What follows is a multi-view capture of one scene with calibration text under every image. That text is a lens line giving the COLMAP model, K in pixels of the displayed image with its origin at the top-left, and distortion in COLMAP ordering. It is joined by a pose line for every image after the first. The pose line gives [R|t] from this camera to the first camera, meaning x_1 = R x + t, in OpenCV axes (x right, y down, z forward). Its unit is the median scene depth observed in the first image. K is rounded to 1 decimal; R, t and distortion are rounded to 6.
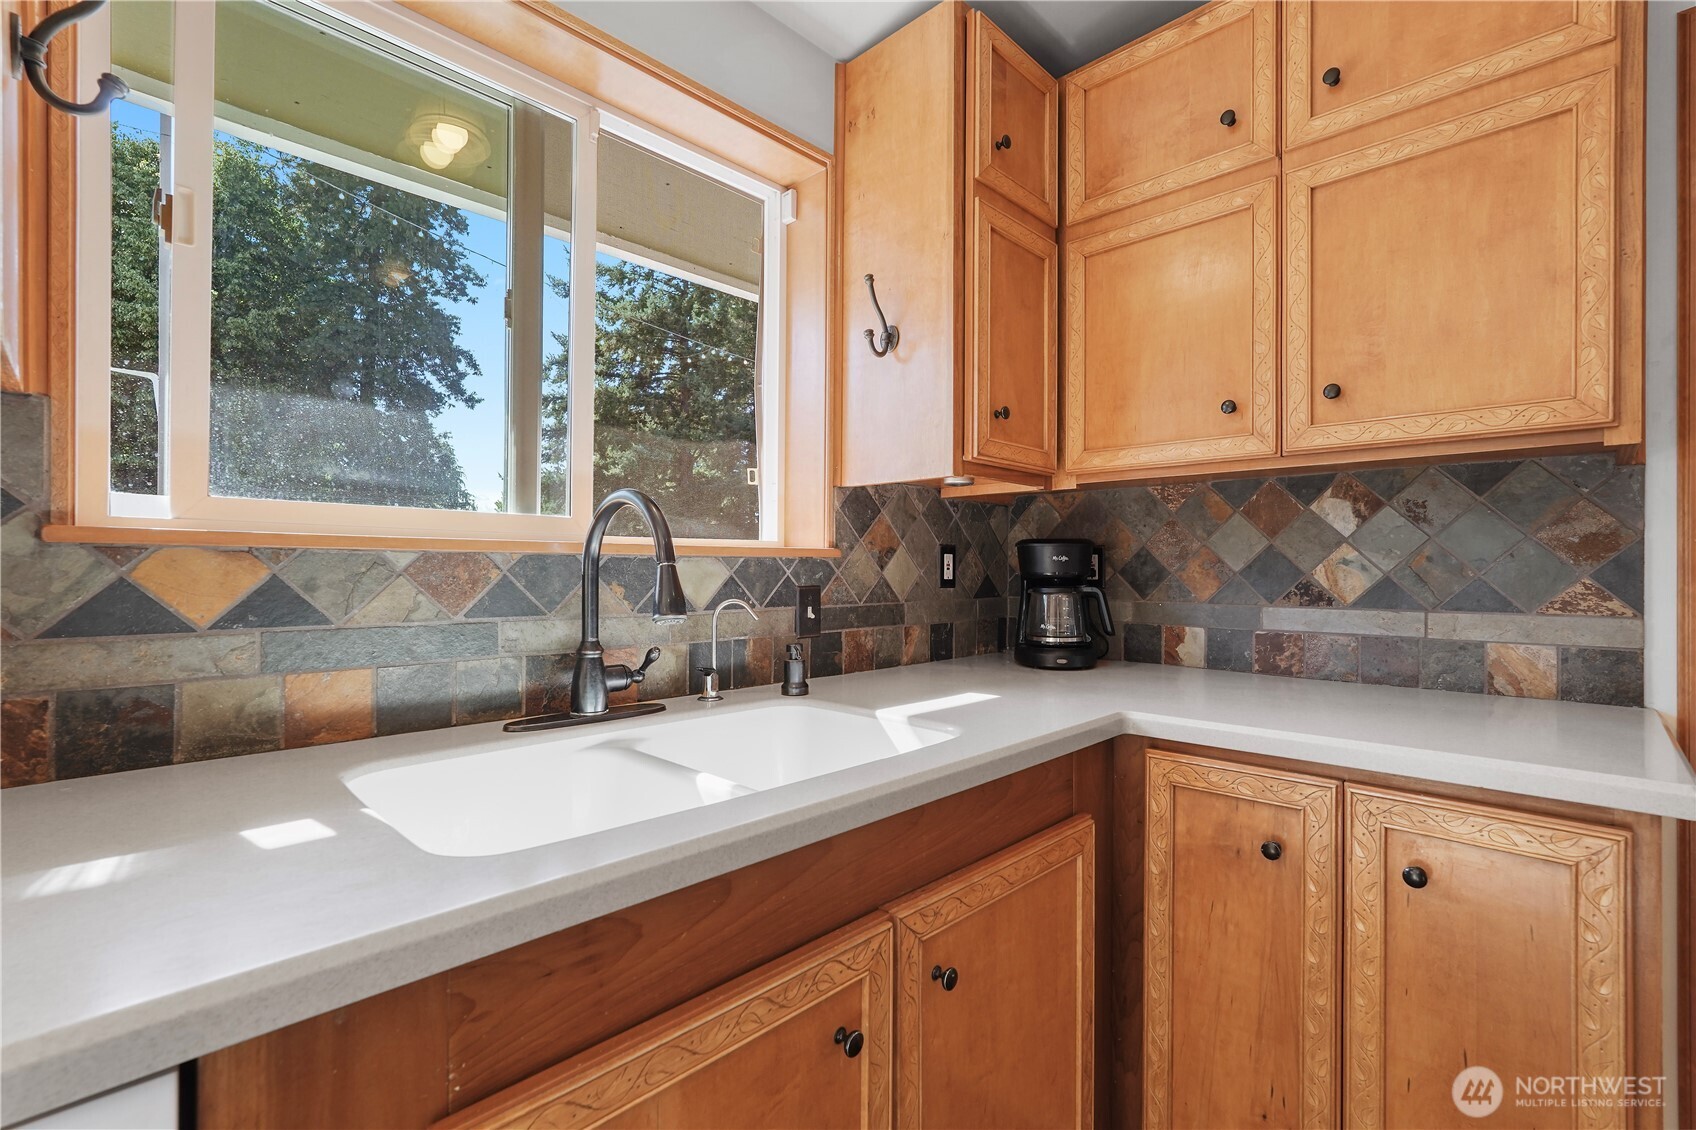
lens RADIAL K [[769.5, 0, 837.5], [0, 769.5, 566.8], [0, 0, 1]] dist [-0.009110, 0.002260]
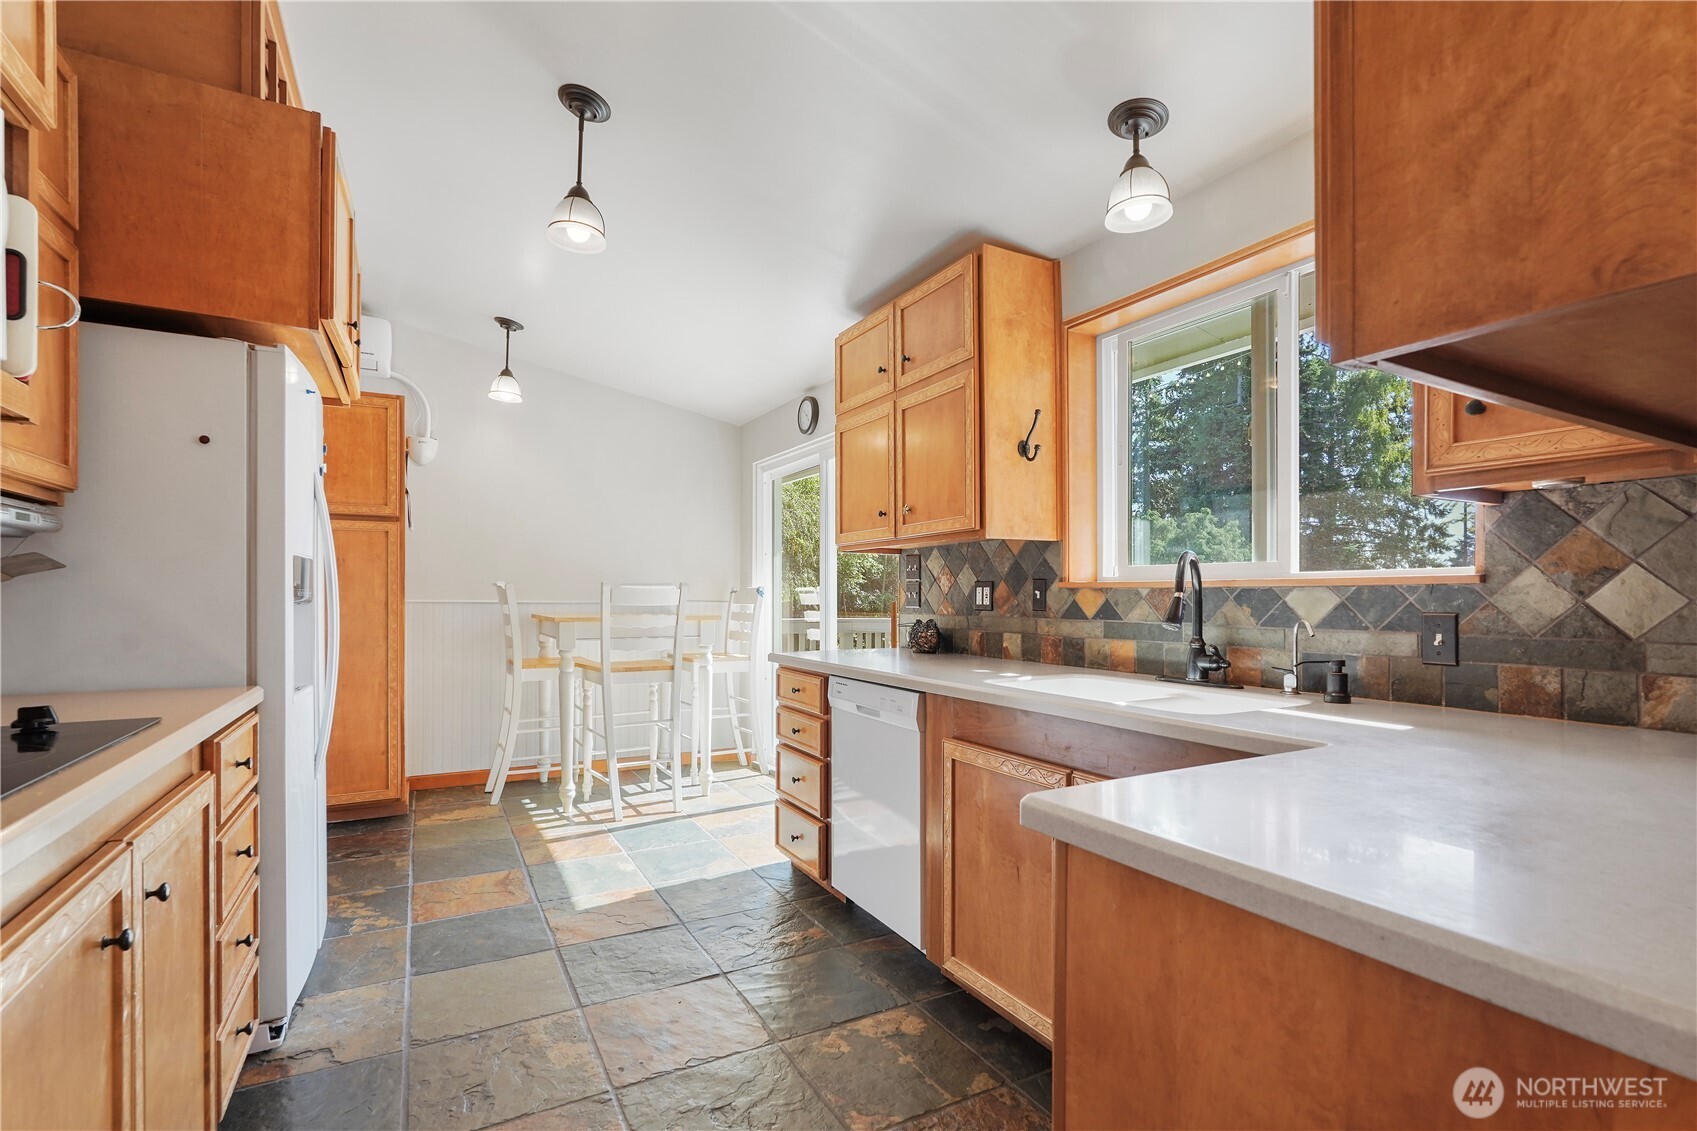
lens RADIAL K [[769.9, 0, 847.6], [0, 769.9, 604.4], [0, 0, 1]] dist [-0.009110, 0.002260]
pose [[-0.292492, 0.005889, -0.956250, 1.239832], [-0.000865, 0.999979, 0.006423, 0.009086], [0.956268, 0.002705, -0.292480, 0.610137]]
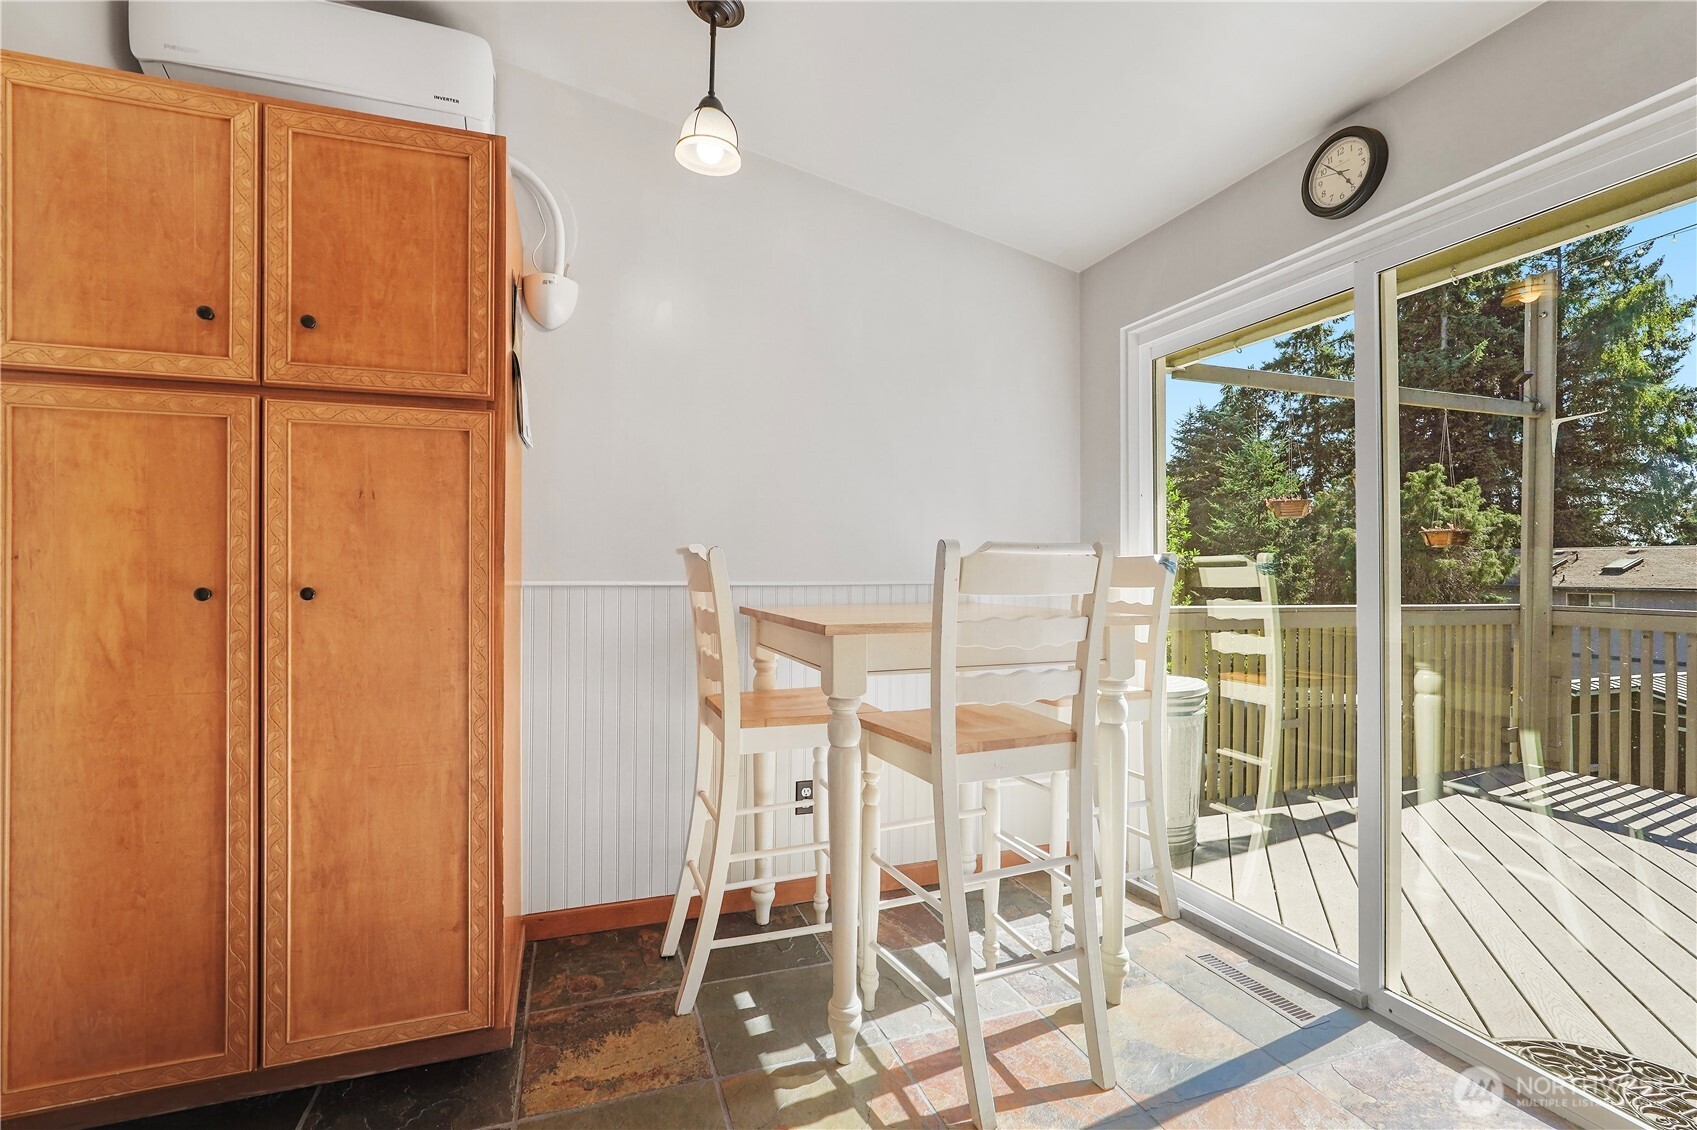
lens RADIAL K [[769.9, 0, 853.8], [0, 769.9, 568.6], [0, 0, 1]] dist [-0.009110, 0.002260]
pose [[-0.436793, -0.005148, -0.899548, 1.203823], [0.002597, 0.999972, -0.006984, 0.008749], [0.899558, -0.005387, -0.436767, 0.574836]]
